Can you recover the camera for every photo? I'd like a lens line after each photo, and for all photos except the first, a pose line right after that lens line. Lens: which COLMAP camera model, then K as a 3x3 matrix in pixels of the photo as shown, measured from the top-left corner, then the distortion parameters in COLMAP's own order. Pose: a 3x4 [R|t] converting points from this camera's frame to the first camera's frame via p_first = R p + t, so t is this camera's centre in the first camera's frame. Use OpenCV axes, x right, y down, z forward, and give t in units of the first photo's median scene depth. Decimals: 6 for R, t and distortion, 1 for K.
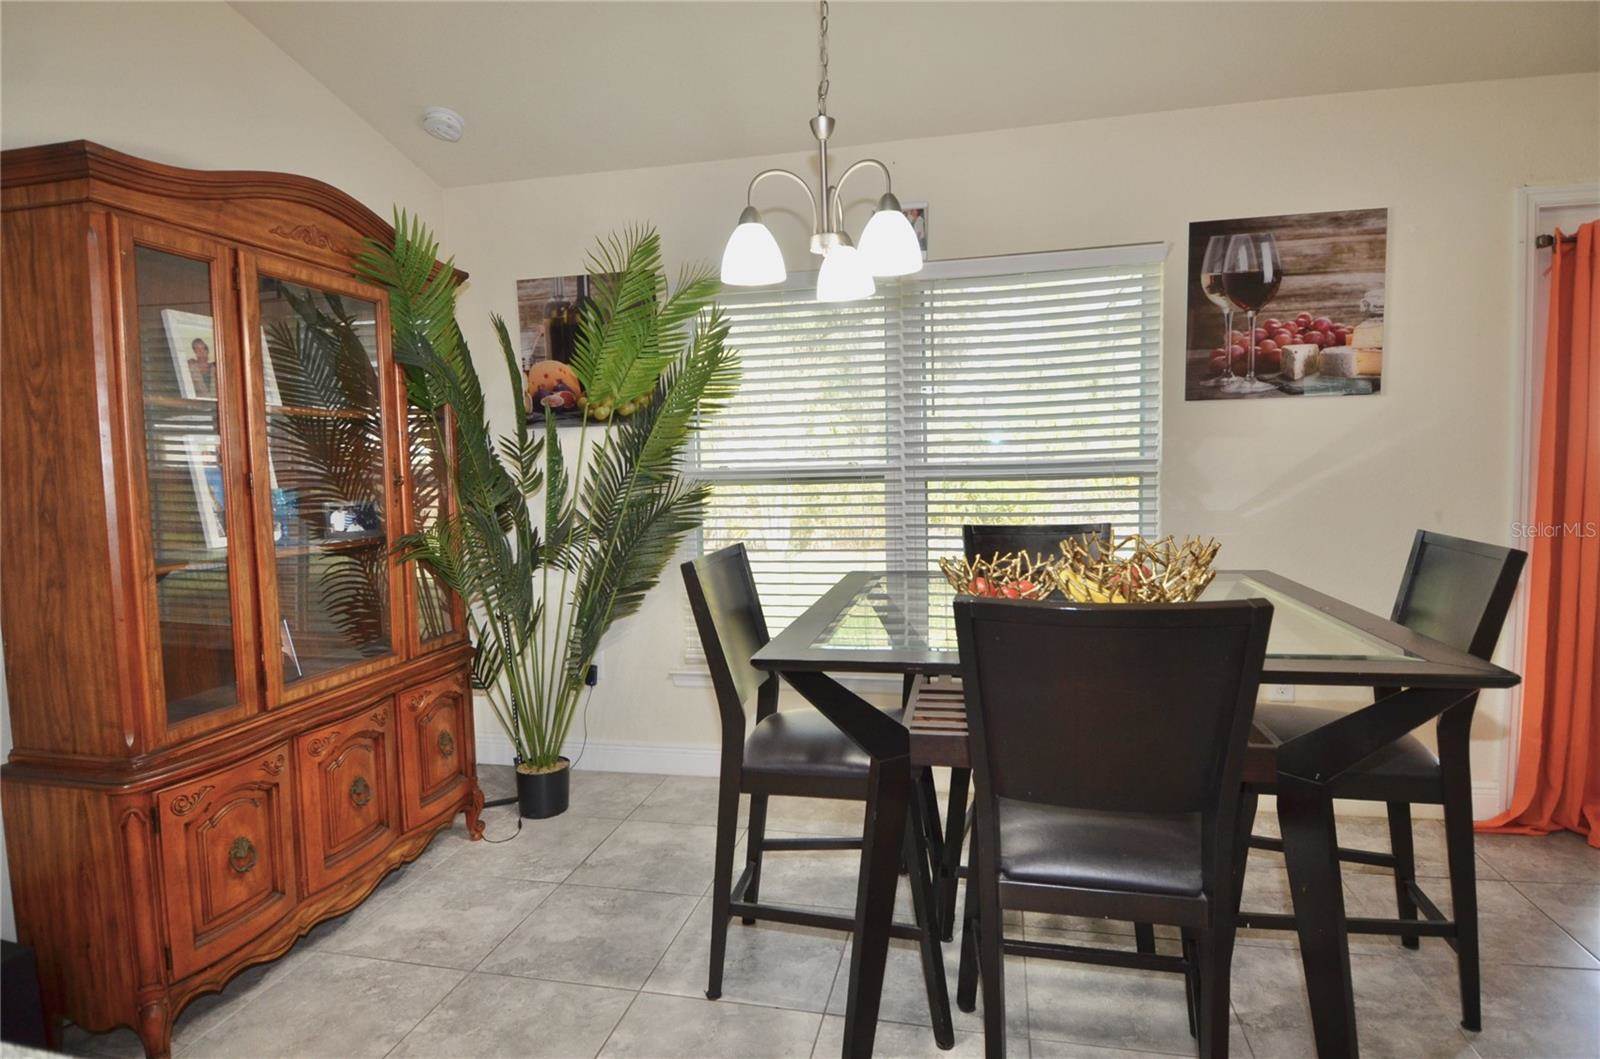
lens RADIAL K [[851.7, 0, 804.0], [0, 851.7, 530.6], [0, 0, 1]] dist [0.042109, -0.047689]
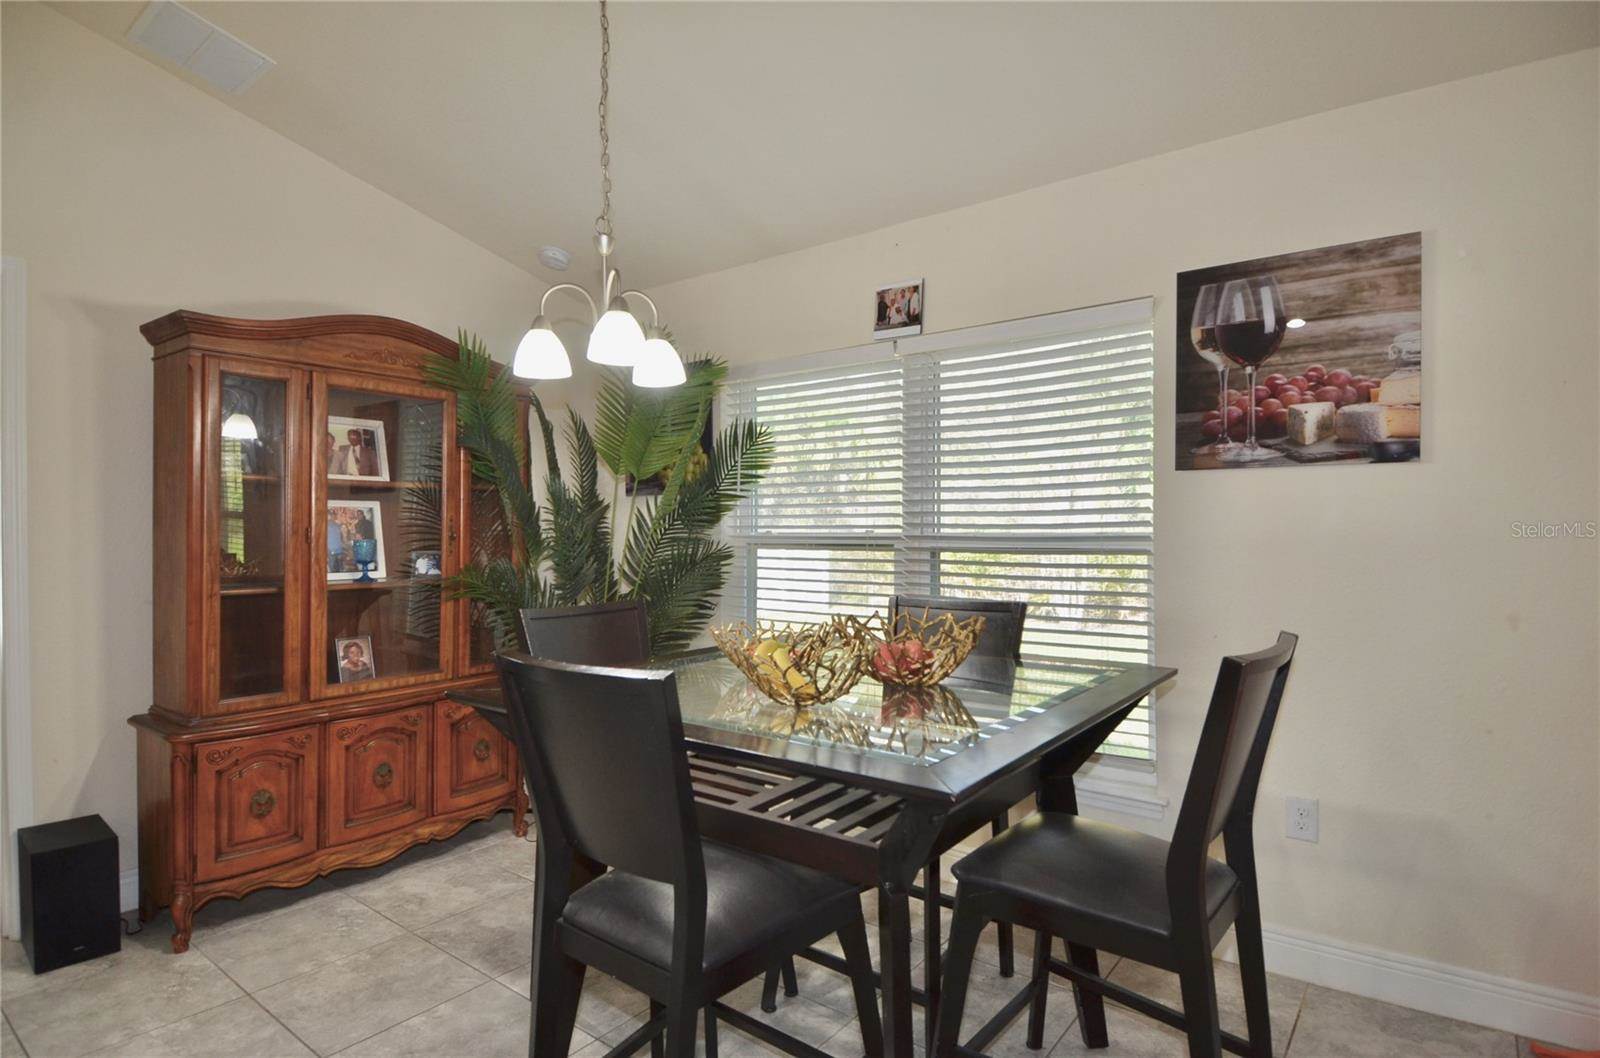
lens RADIAL K [[829.7, 0, 804.0], [0, 829.7, 529.7], [0, 0, 1]] dist [0.049658, -0.054889]
pose [[0.907064, 0.024276, -0.420292, 0.481954], [-0.056257, 0.996372, -0.063864, -0.015532], [0.417216, 0.081573, 0.905139, 0.073448]]
